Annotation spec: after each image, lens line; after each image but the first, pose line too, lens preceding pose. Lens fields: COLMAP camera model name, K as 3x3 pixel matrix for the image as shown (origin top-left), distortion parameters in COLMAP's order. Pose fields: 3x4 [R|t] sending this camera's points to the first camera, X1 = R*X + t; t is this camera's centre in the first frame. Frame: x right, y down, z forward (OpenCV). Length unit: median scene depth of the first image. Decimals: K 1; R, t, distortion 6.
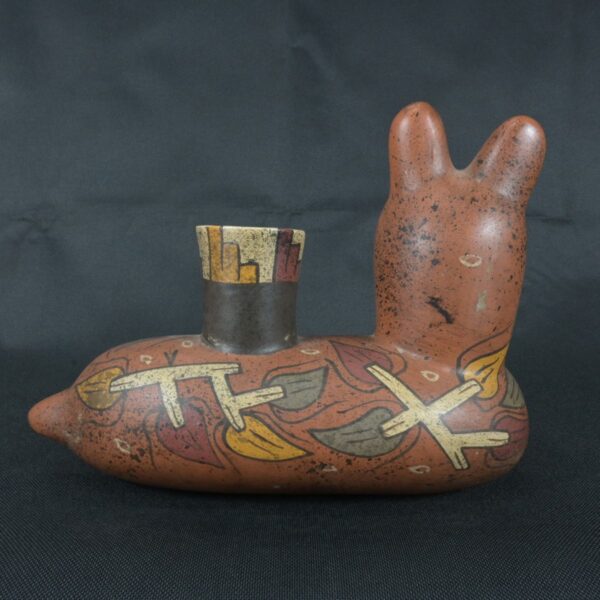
lens RADIAL K [[616.7, 0, 301.0], [0, 616.7, 298.0], [0, 0, 1]] dist [0.001943, 0.000000]
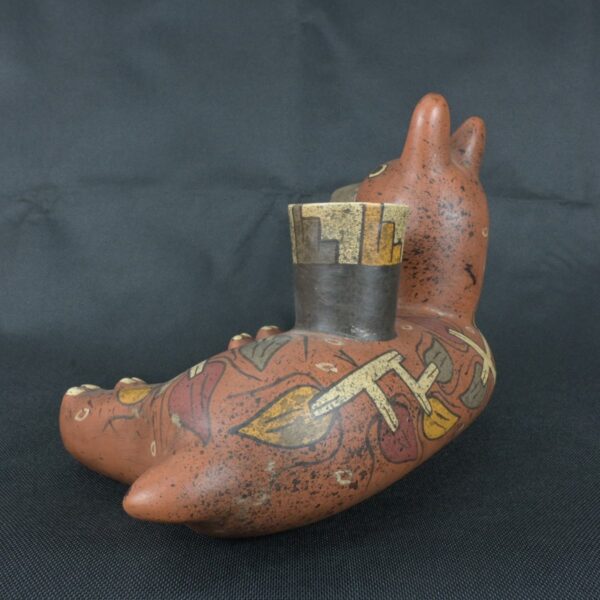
lens RADIAL K [[616.7, 0, 299.9], [0, 616.7, 296.9], [0, 0, 1]] dist [0.001943, 0.000000]
pose [[0.581817, -0.117384, 0.804804, -0.938258], [0.089601, 0.992758, 0.080023, -0.062685], [-0.808369, 0.025553, 0.588121, 0.565173]]
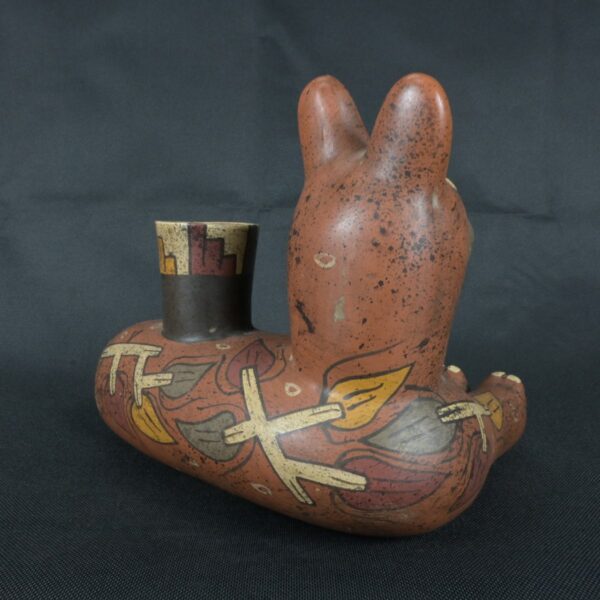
lens RADIAL K [[616.7, 0, 298.5], [0, 616.7, 300.4], [0, 0, 1]] dist [0.001943, 0.000000]
pose [[0.748860, 0.076338, -0.658317, 0.789951], [-0.068893, 0.996929, 0.037235, -0.034371], [0.659137, 0.017469, 0.751820, 0.342220]]
